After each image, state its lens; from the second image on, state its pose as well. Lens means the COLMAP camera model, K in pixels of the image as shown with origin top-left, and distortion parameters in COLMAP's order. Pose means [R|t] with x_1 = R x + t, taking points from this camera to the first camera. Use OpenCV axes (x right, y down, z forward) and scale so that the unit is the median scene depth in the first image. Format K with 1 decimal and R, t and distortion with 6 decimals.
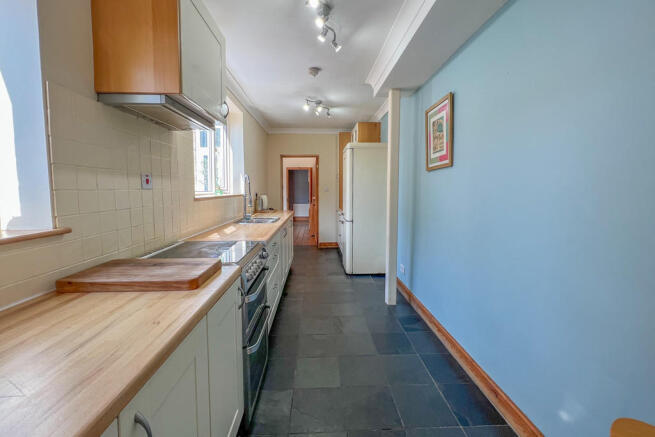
lens RADIAL K [[266.8, 0, 326.5], [0, 266.8, 212.5], [0, 0, 1]] dist [-0.019338, 0.004174]
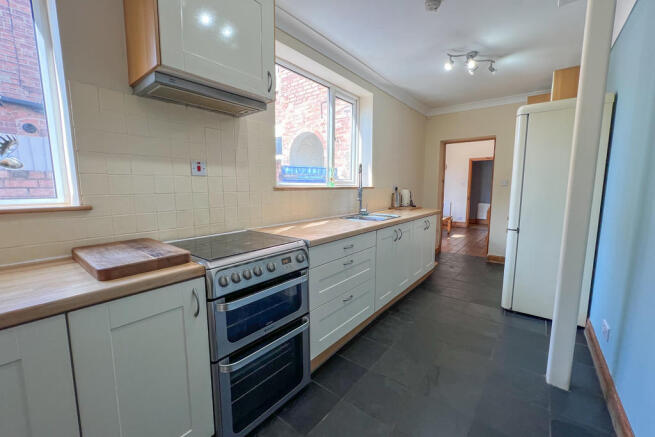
lens RADIAL K [[266.8, 0, 326.5], [0, 266.8, 221.9], [0, 0, 1]] dist [-0.019338, 0.004174]
pose [[0.752269, 0.088893, -0.652832, 0.179009], [-0.059514, 0.995974, 0.067038, -0.003267], [0.656163, -0.011578, 0.754530, 0.235400]]
